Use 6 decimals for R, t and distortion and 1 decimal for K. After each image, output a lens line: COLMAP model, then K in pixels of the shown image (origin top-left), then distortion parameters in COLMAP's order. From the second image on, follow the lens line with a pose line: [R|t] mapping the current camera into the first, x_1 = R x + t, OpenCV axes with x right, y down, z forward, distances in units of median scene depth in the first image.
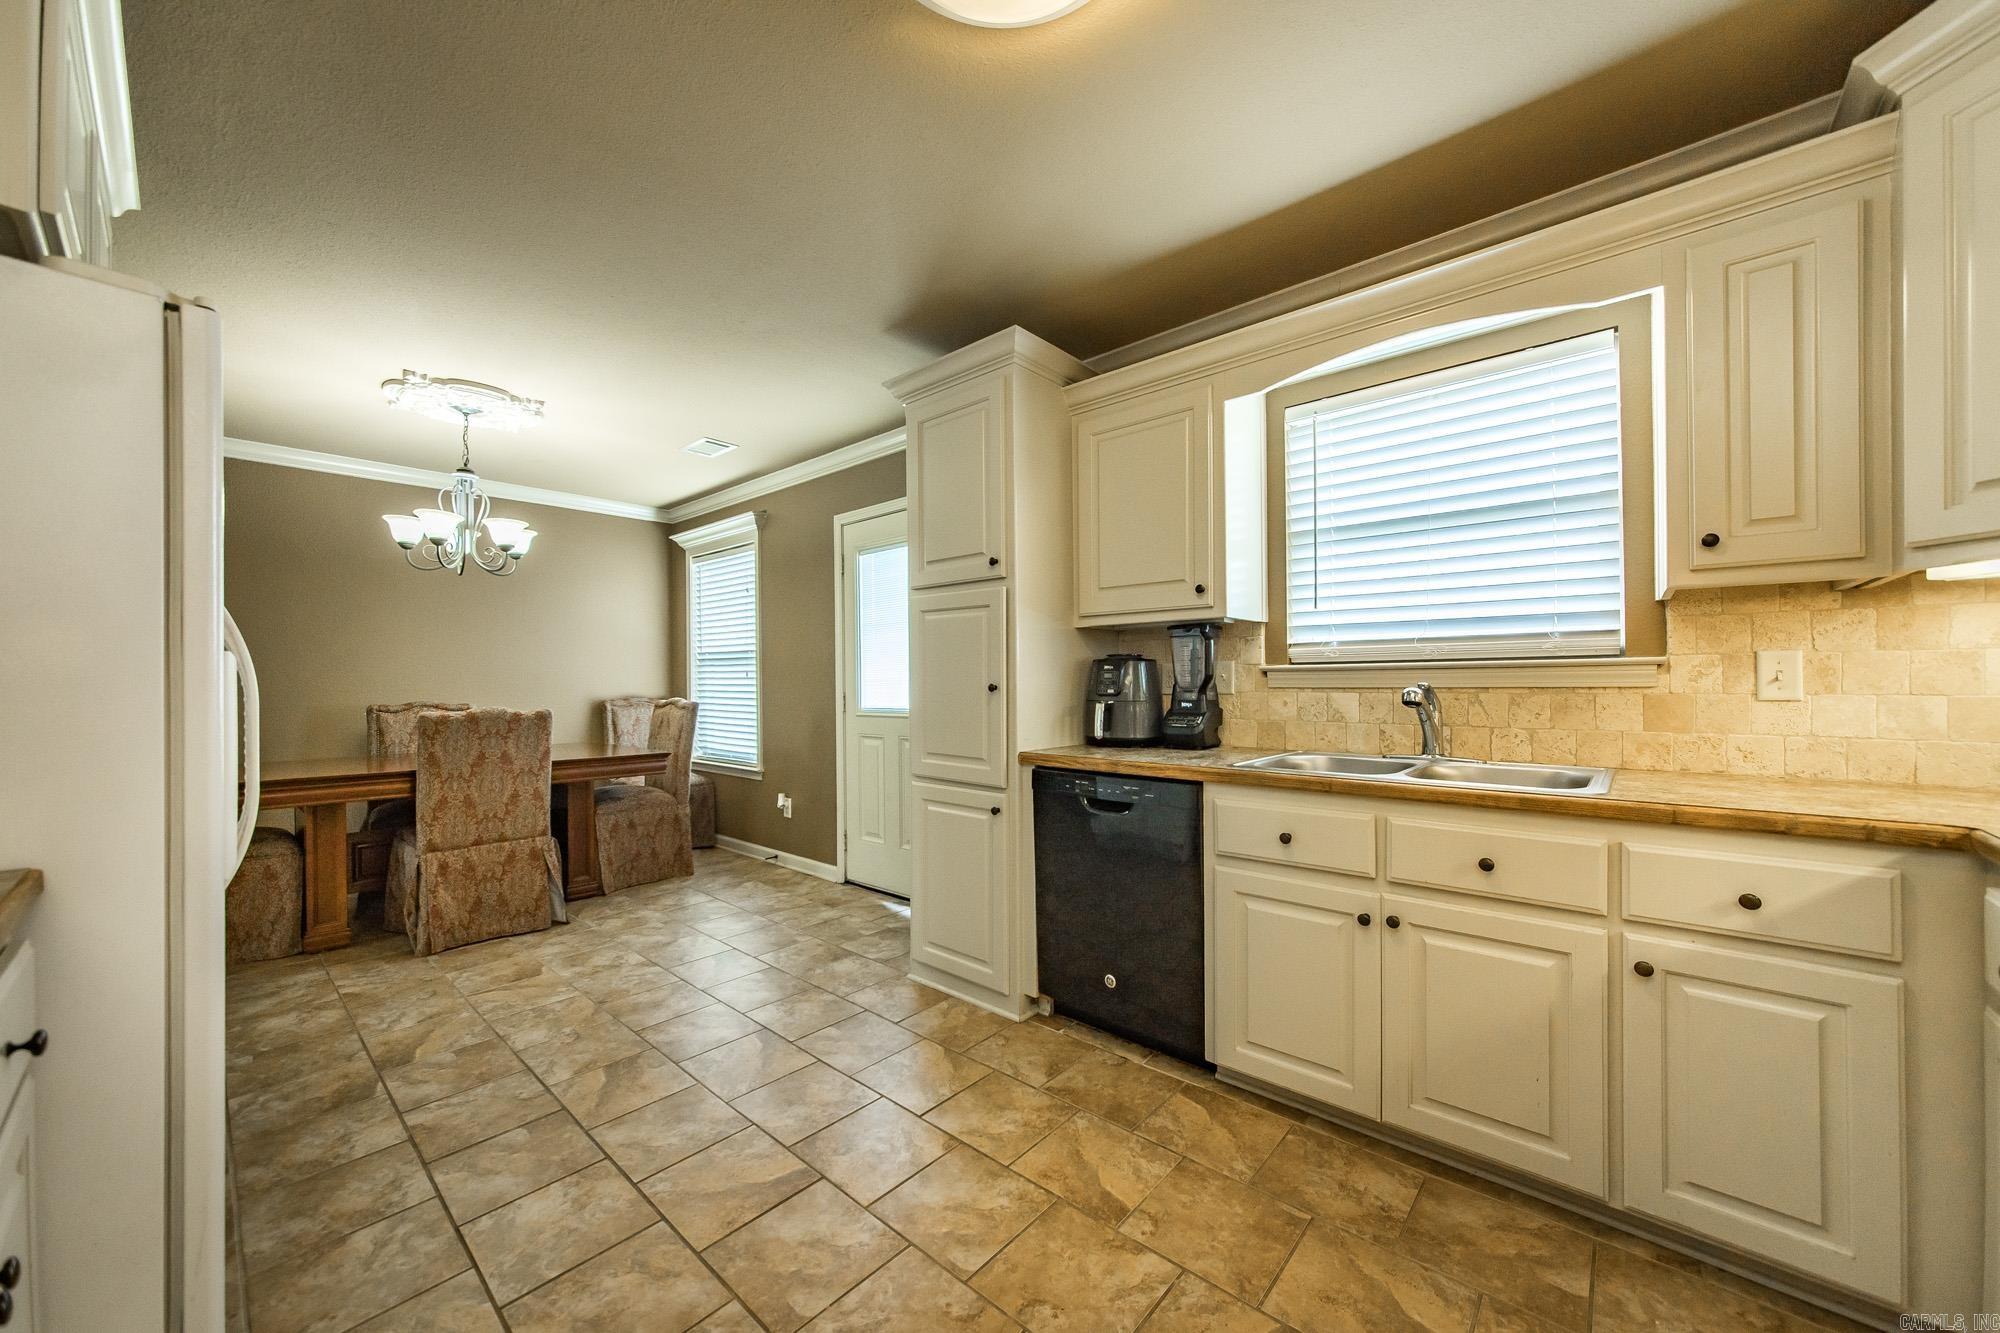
lens RADIAL K [[707.9, 0, 999.0], [0, 707.9, 658.8], [0, 0, 1]] dist [-0.000479, -0.000077]
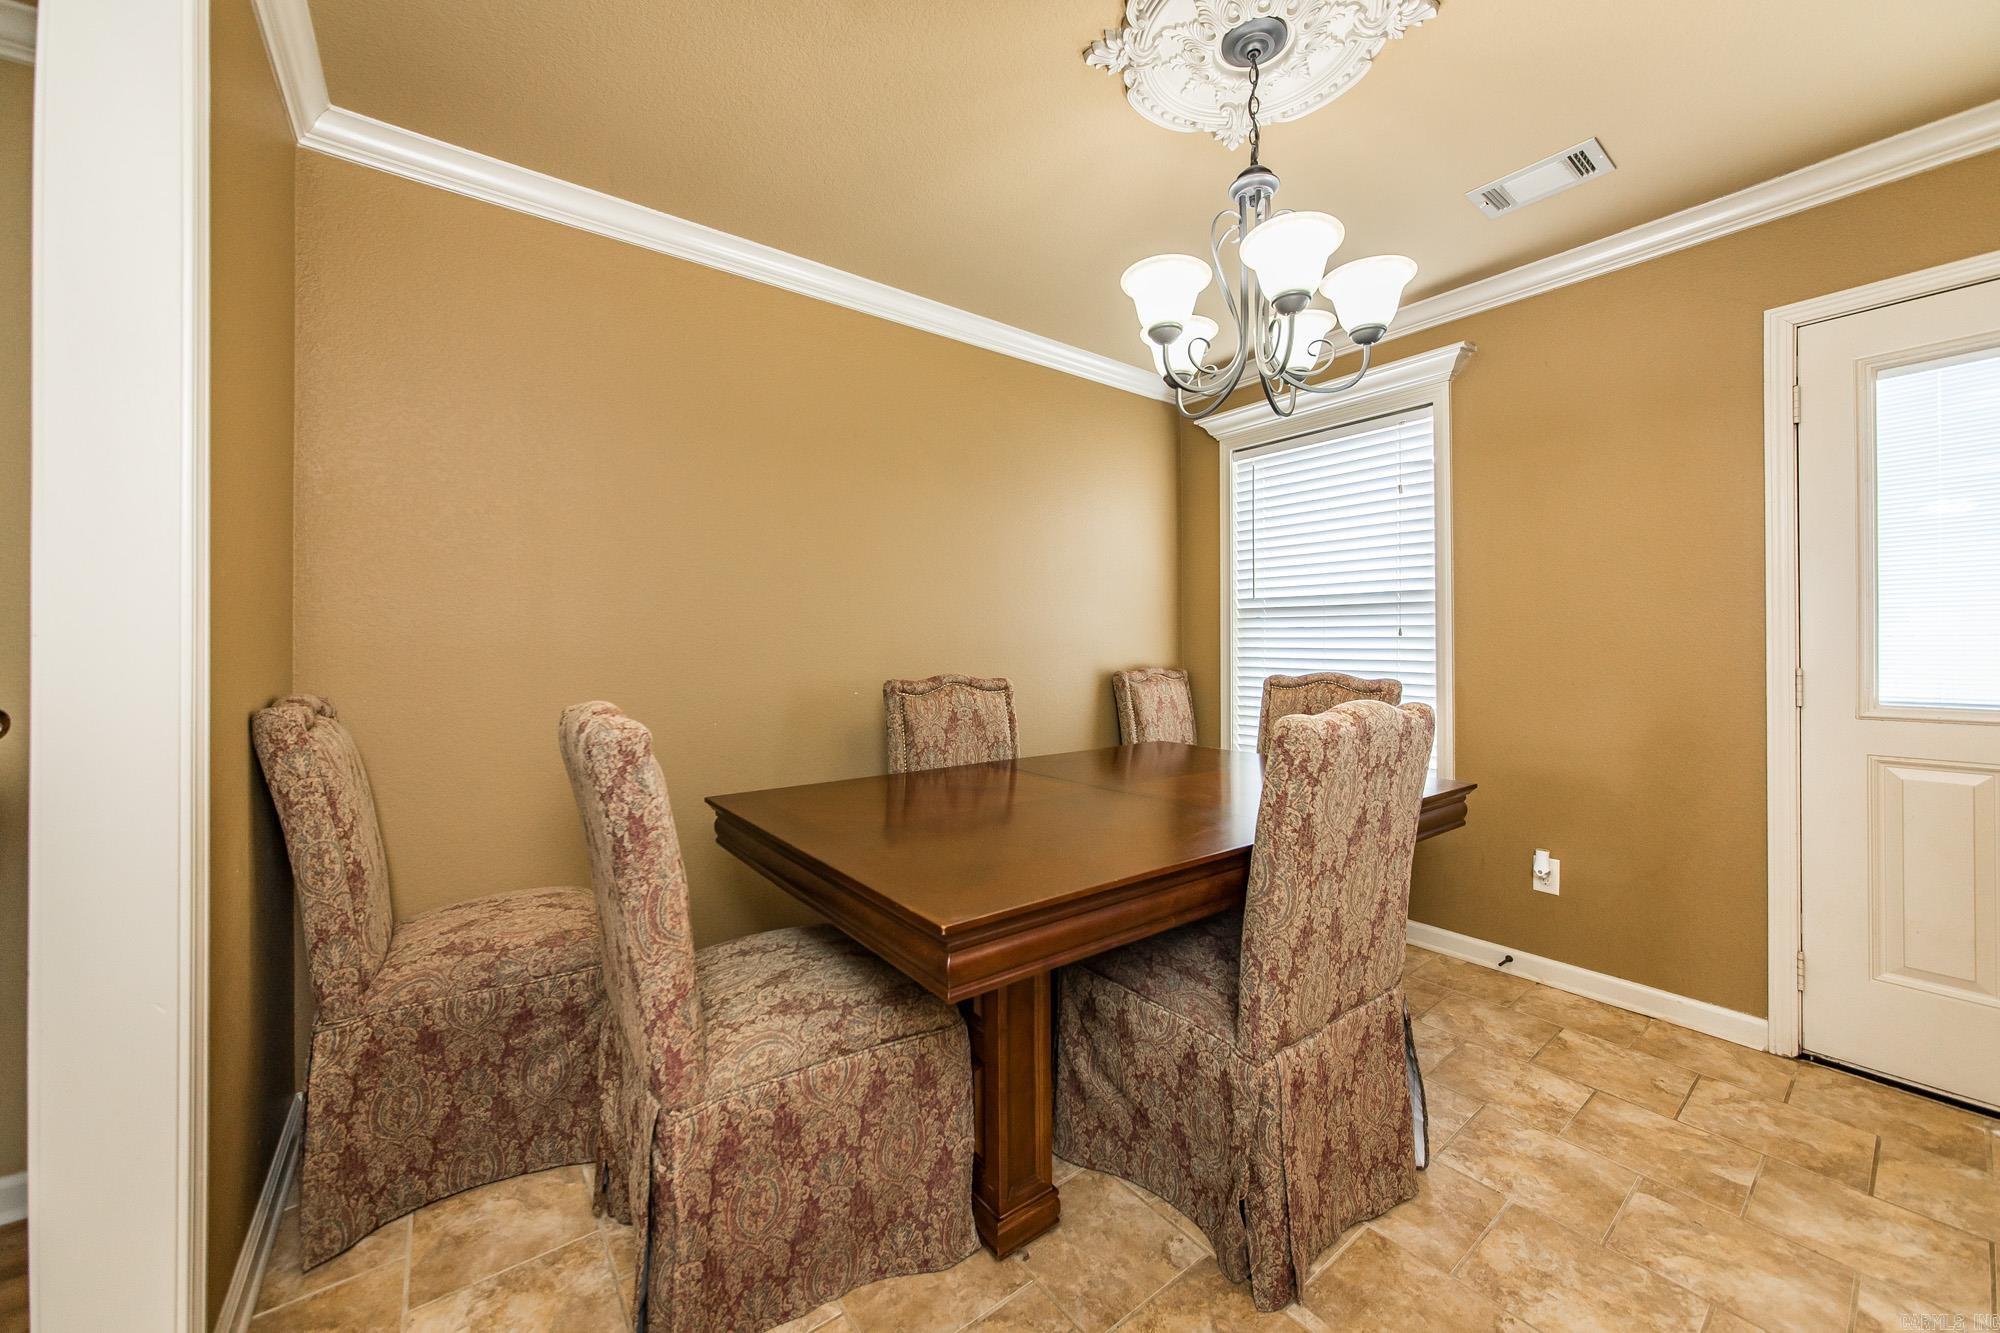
lens RADIAL K [[697.6, 0, 1003.6], [0, 697.6, 626.6], [0, 0, 1]] dist [-0.000362, -0.000029]
pose [[0.985591, 0.001846, -0.169137, -0.678901], [-0.001016, 0.999987, 0.004995, 0.016503], [0.169144, -0.004751, 0.985580, 0.432866]]
